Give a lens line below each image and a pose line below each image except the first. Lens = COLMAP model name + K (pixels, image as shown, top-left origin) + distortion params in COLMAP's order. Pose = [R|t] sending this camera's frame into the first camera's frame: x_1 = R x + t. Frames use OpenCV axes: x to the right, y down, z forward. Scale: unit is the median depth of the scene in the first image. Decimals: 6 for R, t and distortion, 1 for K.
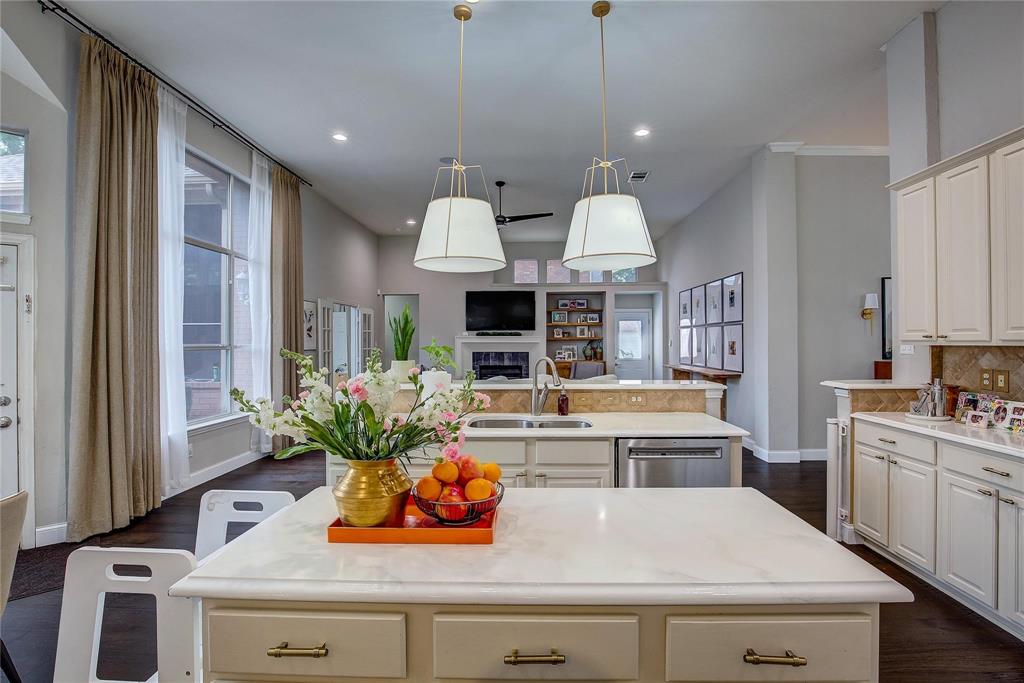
lens RADIAL K [[472.1, 0, 520.4], [0, 472.1, 339.4], [0, 0, 1]] dist [-0.034561, 0.002853]
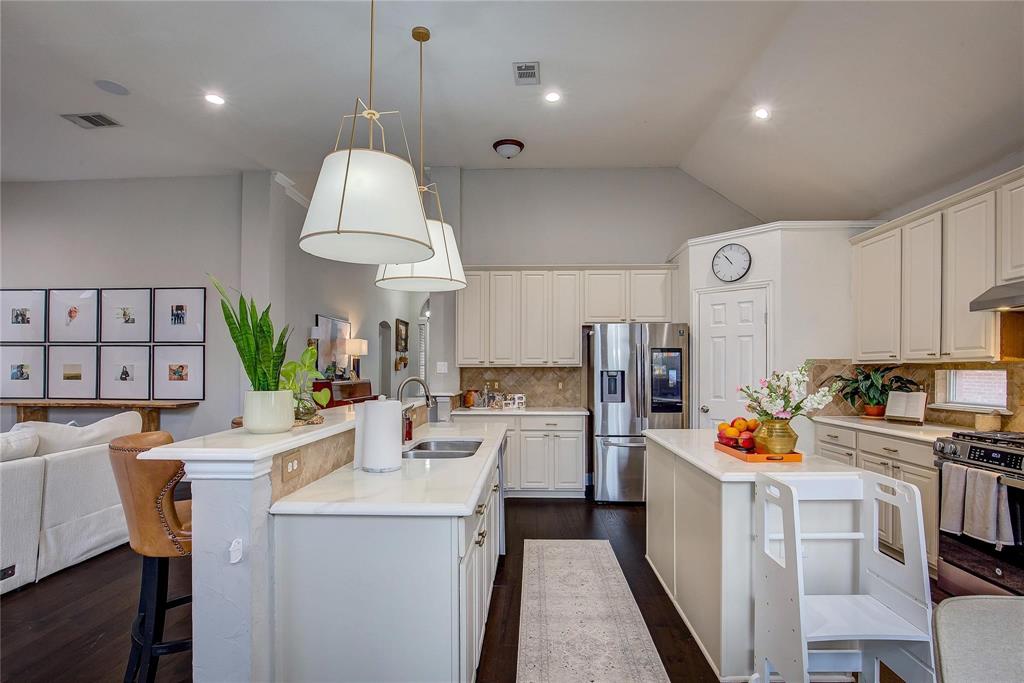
lens RADIAL K [[472.1, 0, 529.4], [0, 472.1, 364.7], [0, 0, 1]] dist [-0.034561, 0.002853]
pose [[-0.001616, 0.010401, 0.999945, -0.262325], [-0.004167, 0.999937, -0.010408, 0.006572], [-0.999990, -0.004183, -0.001573, 0.239127]]
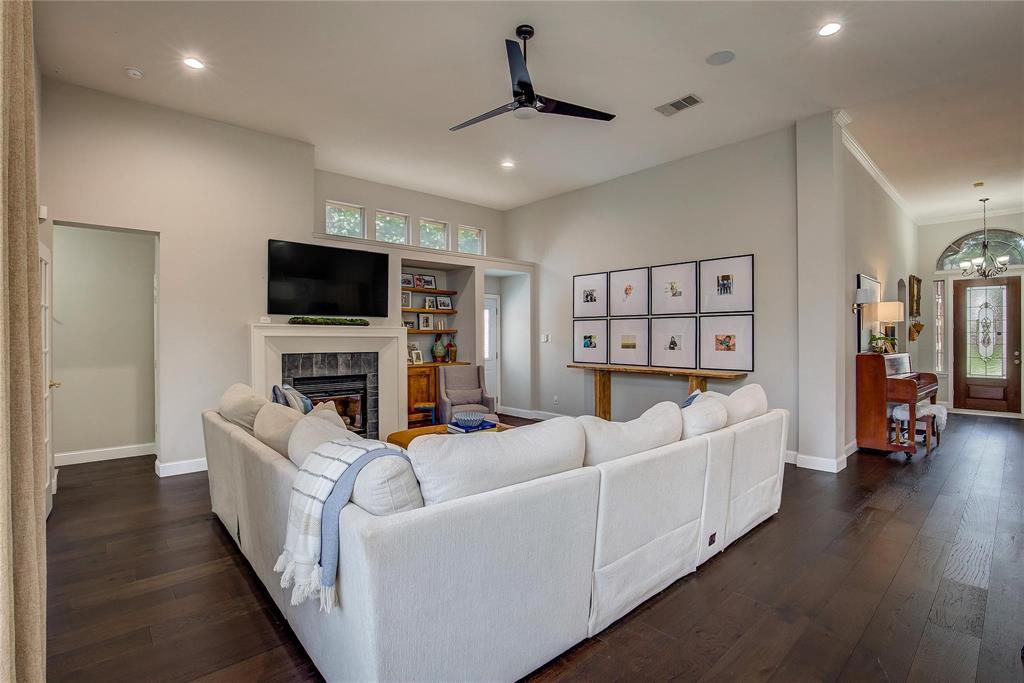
lens RADIAL K [[472.1, 0, 515.2], [0, 472.1, 337.5], [0, 0, 1]] dist [-0.034561, 0.002853]
pose [[0.727854, 0.003094, 0.685725, -0.273889], [-0.004587, 0.999989, 0.000358, 0.006660], [-0.685716, -0.003406, 0.727861, 0.425167]]
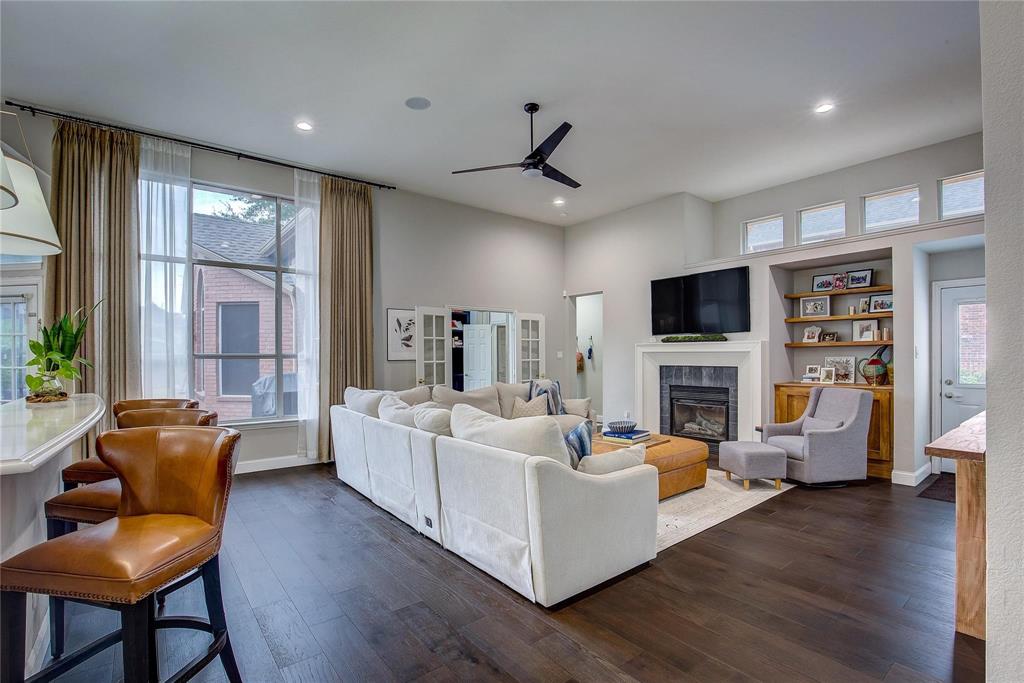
lens RADIAL K [[472.1, 0, 512.1], [0, 472.1, 356.2], [0, 0, 1]] dist [-0.034561, 0.002853]
pose [[0.640573, 0.000309, -0.767897, 0.297590], [0.006427, 0.999963, 0.005763, 0.007567], [0.767870, -0.008627, 0.640547, 0.378550]]
